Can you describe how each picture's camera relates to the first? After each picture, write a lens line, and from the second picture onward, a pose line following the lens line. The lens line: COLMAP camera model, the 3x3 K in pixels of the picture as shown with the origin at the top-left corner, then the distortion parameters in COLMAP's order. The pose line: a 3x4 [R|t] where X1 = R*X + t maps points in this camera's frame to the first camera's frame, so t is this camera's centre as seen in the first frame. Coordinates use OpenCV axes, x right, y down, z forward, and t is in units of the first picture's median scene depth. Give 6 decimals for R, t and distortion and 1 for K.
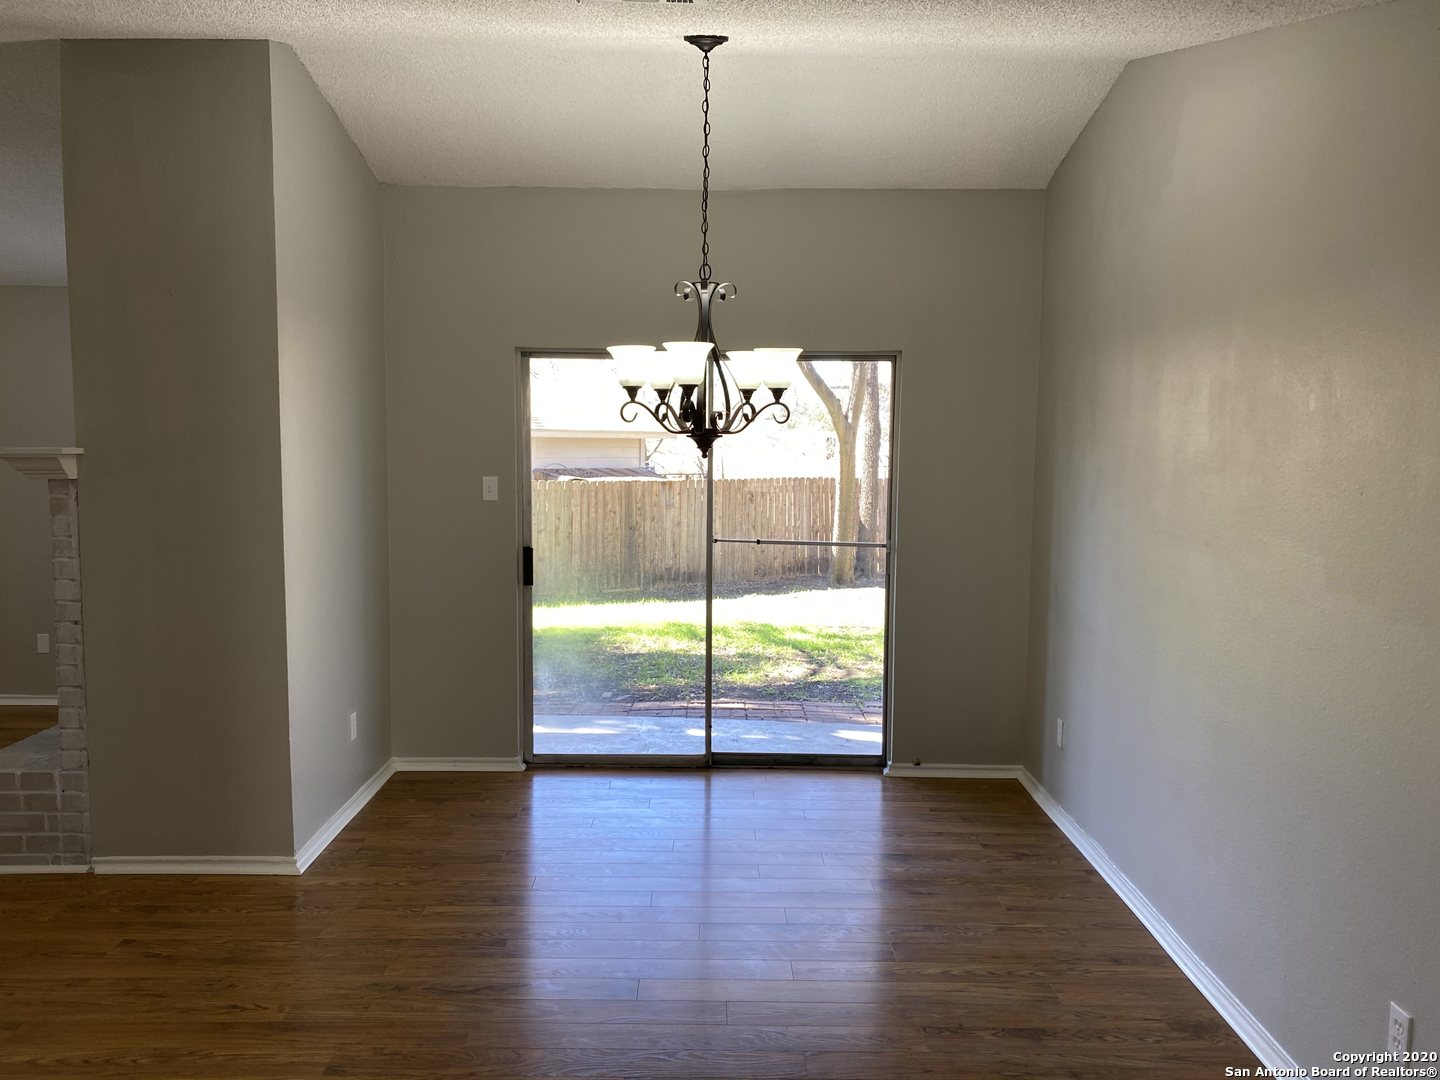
lens RADIAL K [[1109.9, 0, 725.7], [0, 1109.9, 535.3], [0, 0, 1]] dist [0.025005, -0.025257]
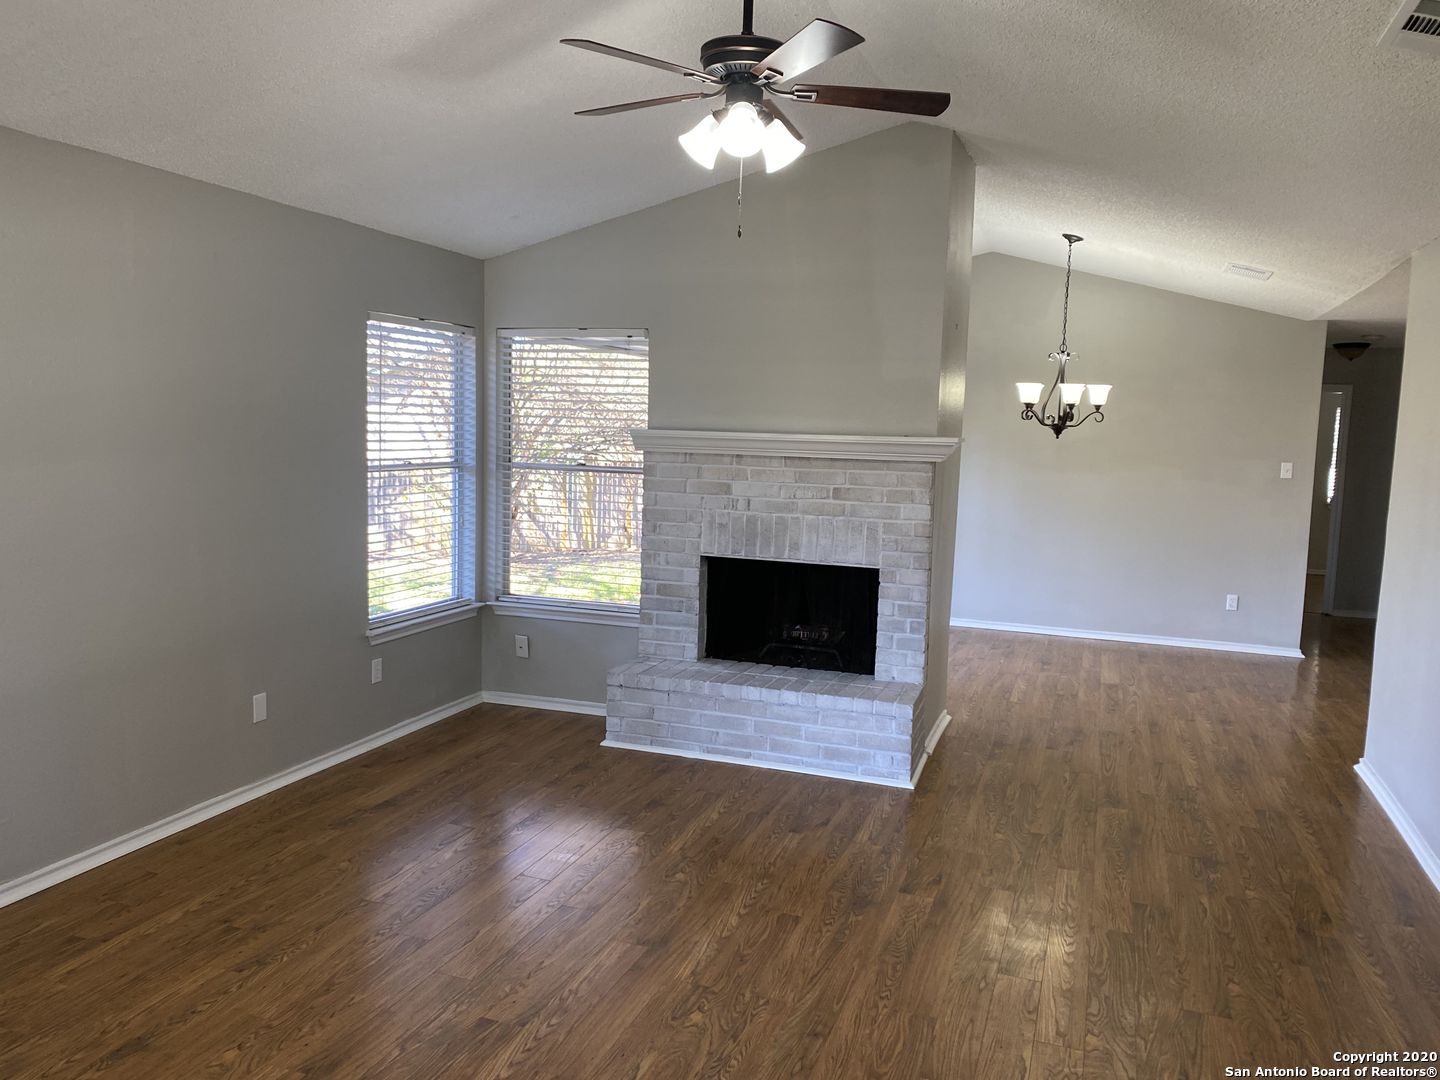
lens RADIAL K [[1109.9, 0, 713.1], [0, 1109.9, 534.7], [0, 0, 1]] dist [0.025005, -0.025257]
pose [[0.354781, -0.096112, 0.929996, -1.995460], [0.084125, 0.993949, 0.070629, -0.083797], [-0.931157, 0.053178, 0.360720, 0.794418]]
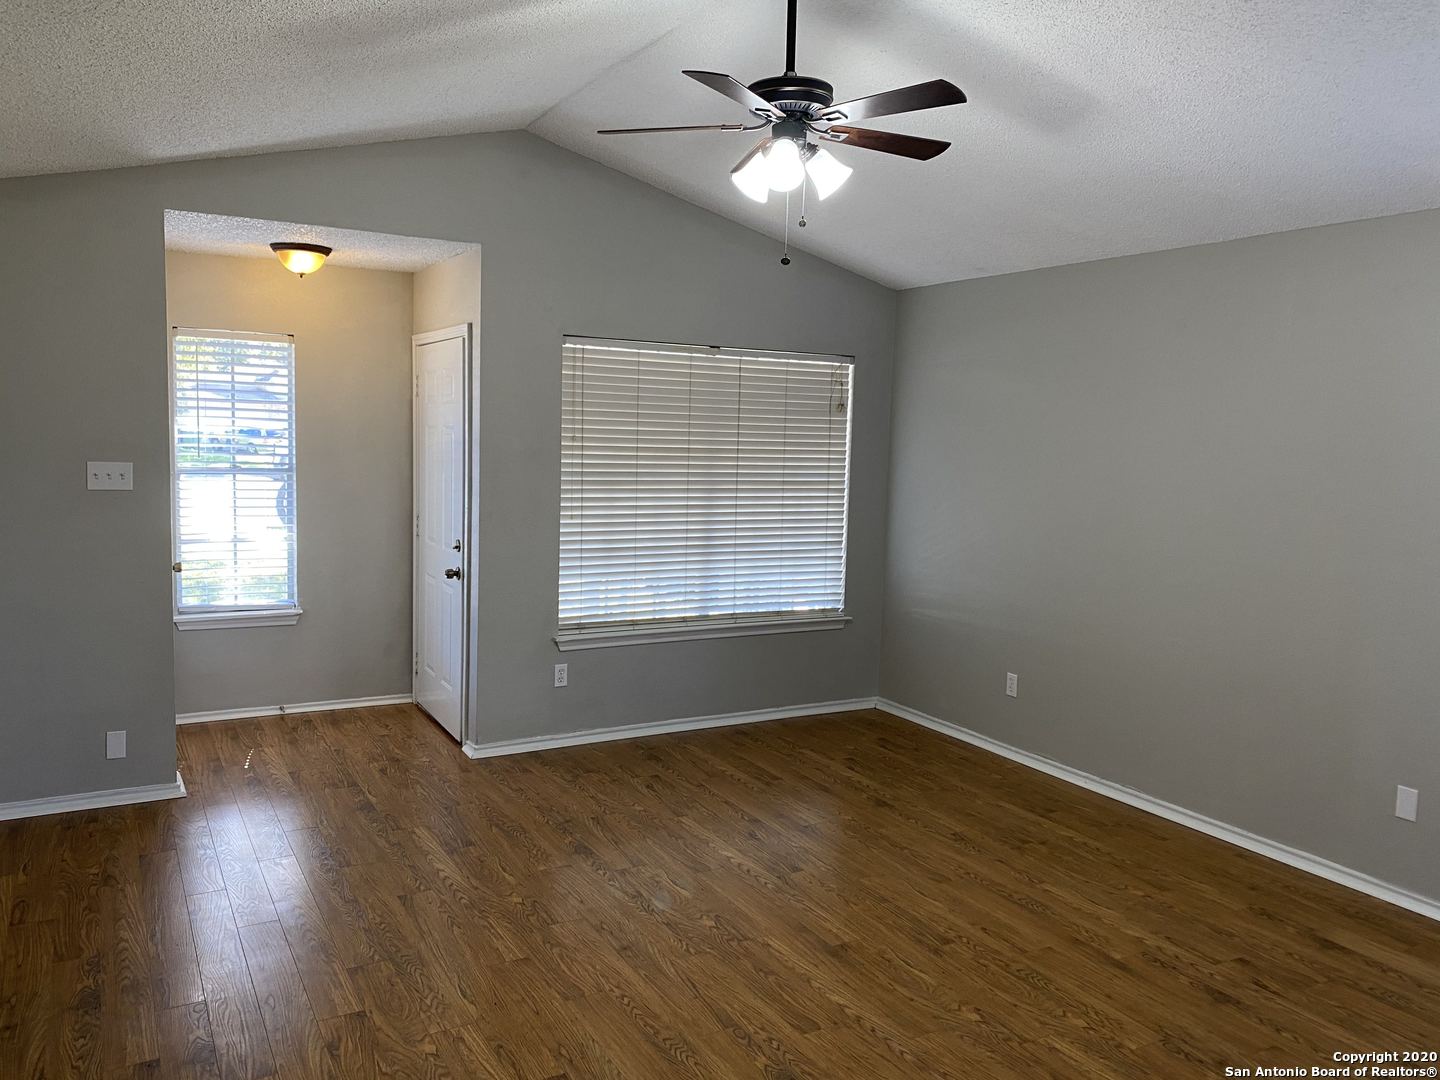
lens RADIAL K [[1109.9, 0, 702.5], [0, 1109.9, 521.6], [0, 0, 1]] dist [0.025005, -0.025257]
pose [[0.466433, 0.076108, -0.881276, -0.472686], [-0.123932, 0.992087, 0.020085, -0.051304], [0.875832, 0.099850, 0.472175, 0.614642]]
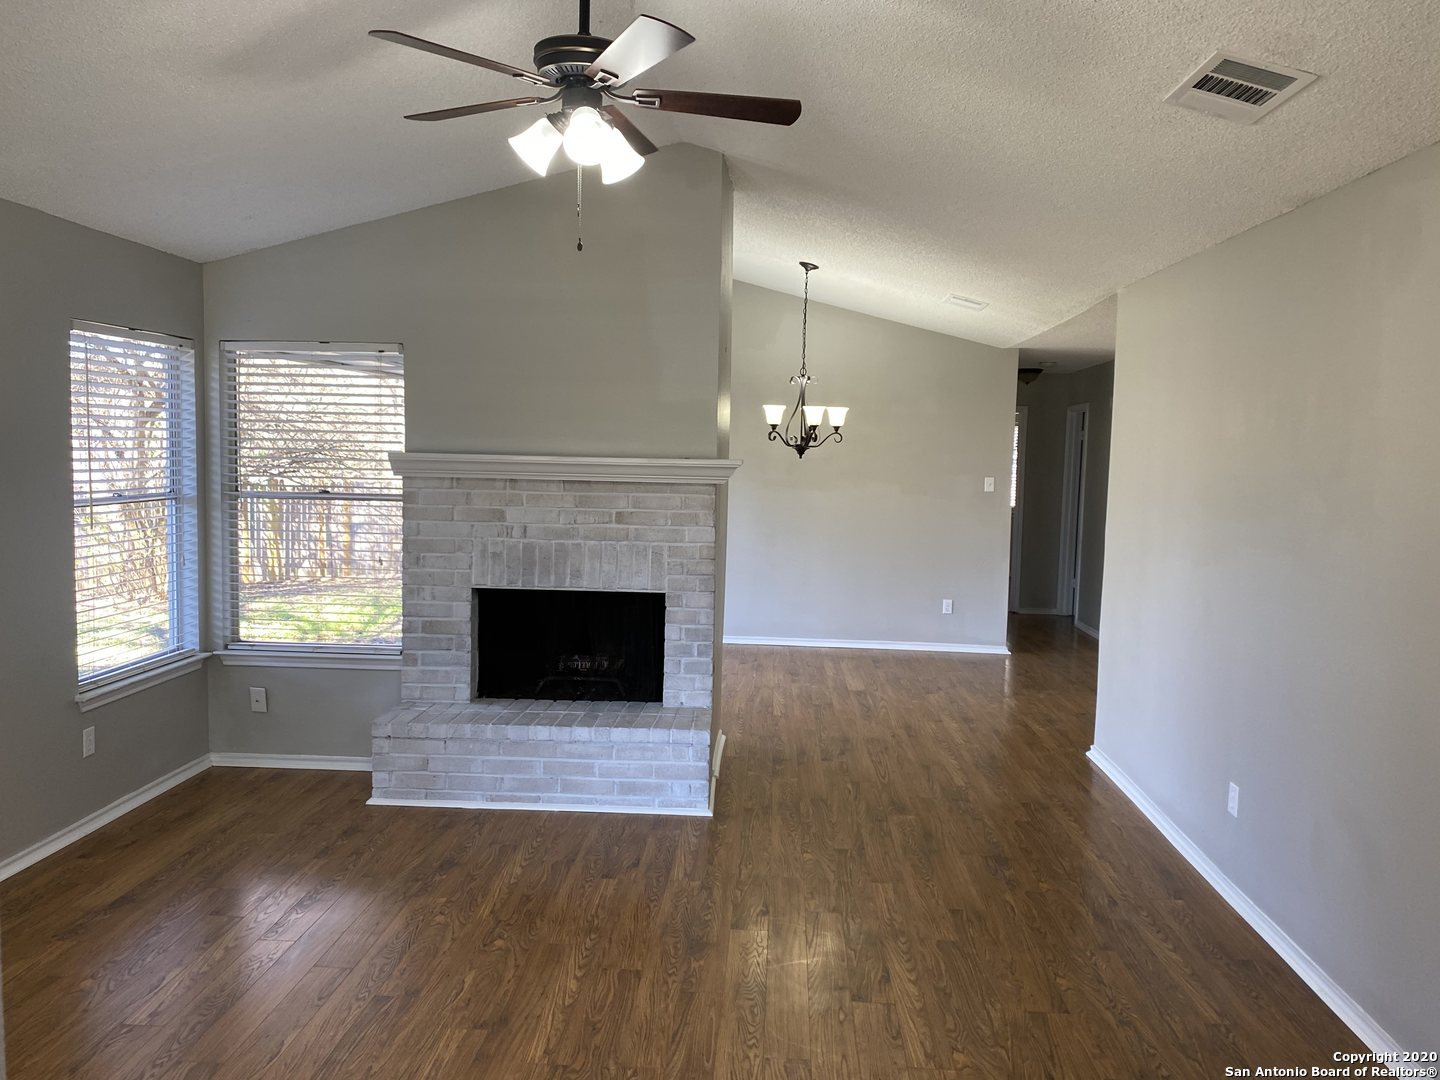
lens RADIAL K [[1109.9, 0, 718.0], [0, 1109.9, 524.6], [0, 0, 1]] dist [0.025005, -0.025257]
pose [[0.074728, -0.078908, 0.994077, -1.973834], [0.096560, 0.992753, 0.071544, -0.100108], [-0.992518, 0.090641, 0.081806, 0.918738]]
